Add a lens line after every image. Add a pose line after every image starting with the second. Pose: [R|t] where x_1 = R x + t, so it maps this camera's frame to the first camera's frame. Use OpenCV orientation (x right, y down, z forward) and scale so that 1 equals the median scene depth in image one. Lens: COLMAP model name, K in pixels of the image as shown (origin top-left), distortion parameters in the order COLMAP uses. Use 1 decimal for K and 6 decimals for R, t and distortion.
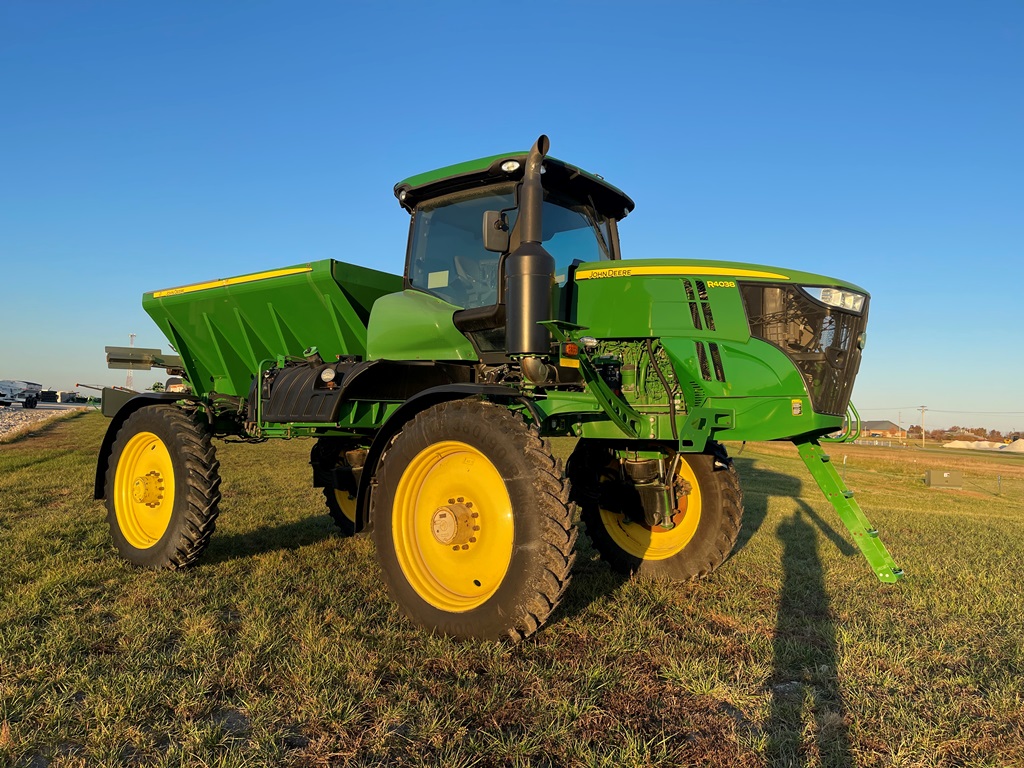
lens RADIAL K [[772.6, 0, 500.7], [0, 772.6, 380.7], [0, 0, 1]] dist [0.083637, -0.095406]
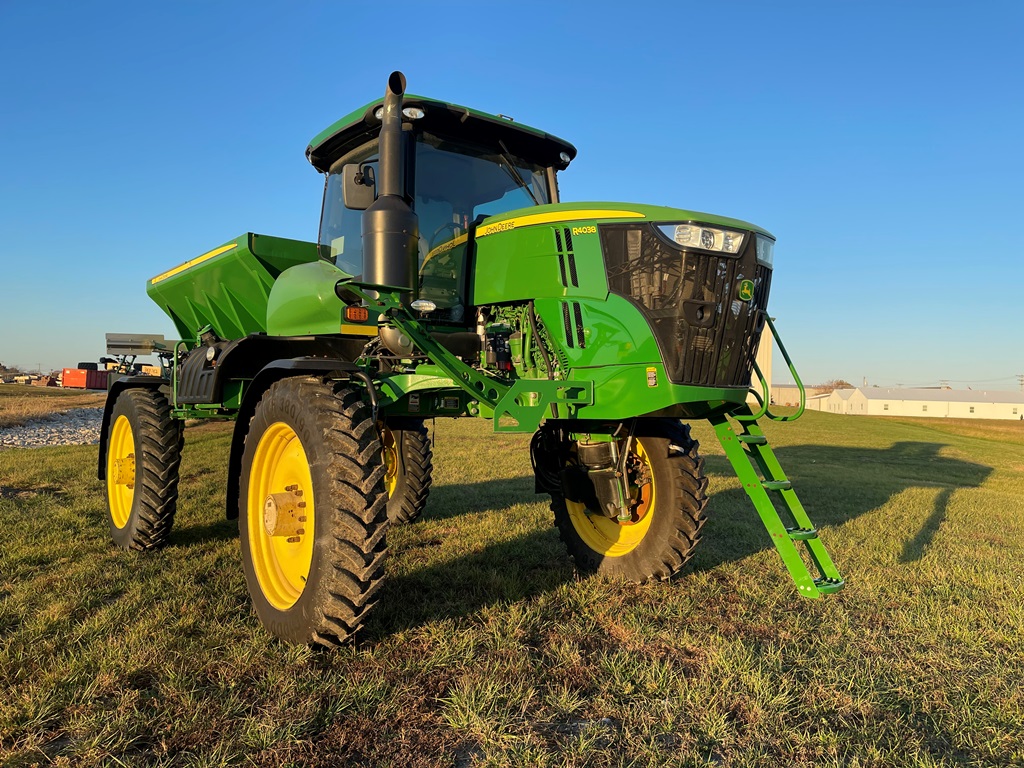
lens RADIAL K [[768.6, 0, 512.0], [0, 768.6, 384.0], [0, 0, 1]] dist [0.080338, -0.097205]
pose [[0.972244, -0.016810, -0.233363, 0.347394], [0.022633, 0.999495, 0.022299, 0.016677], [0.232870, -0.026962, 0.972134, 0.159318]]
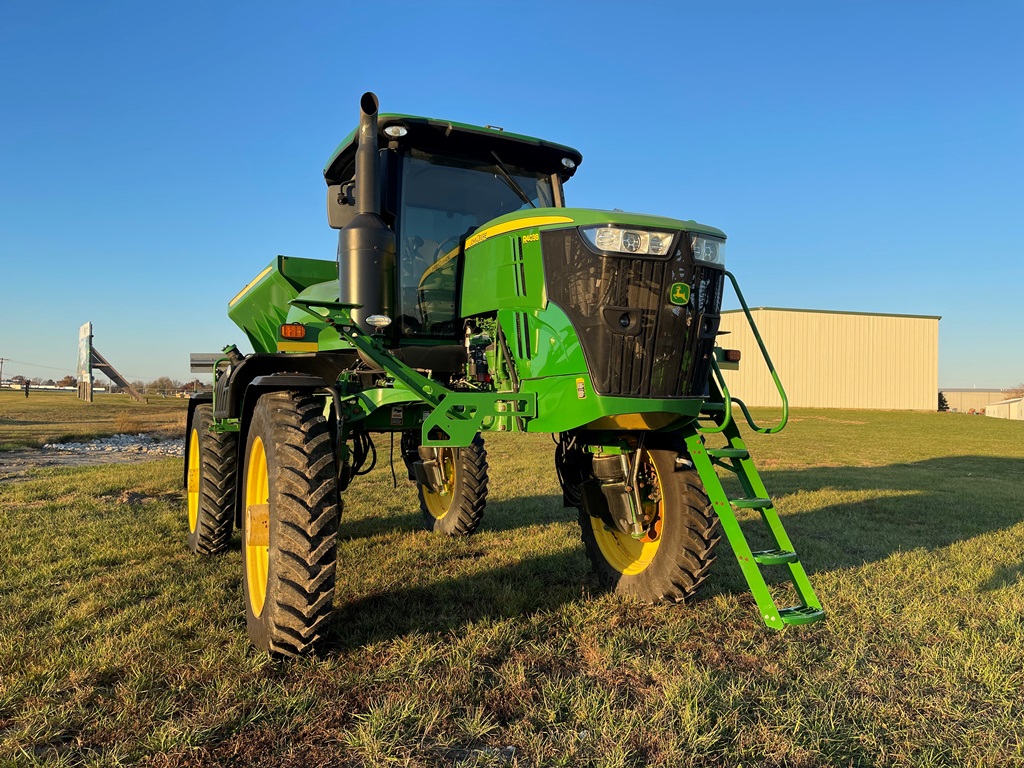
lens RADIAL K [[768.6, 0, 512.0], [0, 768.6, 384.0], [0, 0, 1]] dist [0.080338, -0.097205]
pose [[0.907286, -0.035254, -0.419034, 0.519610], [0.040809, 0.999158, 0.004297, 0.019386], [0.418530, -0.020999, 0.907960, 0.233606]]
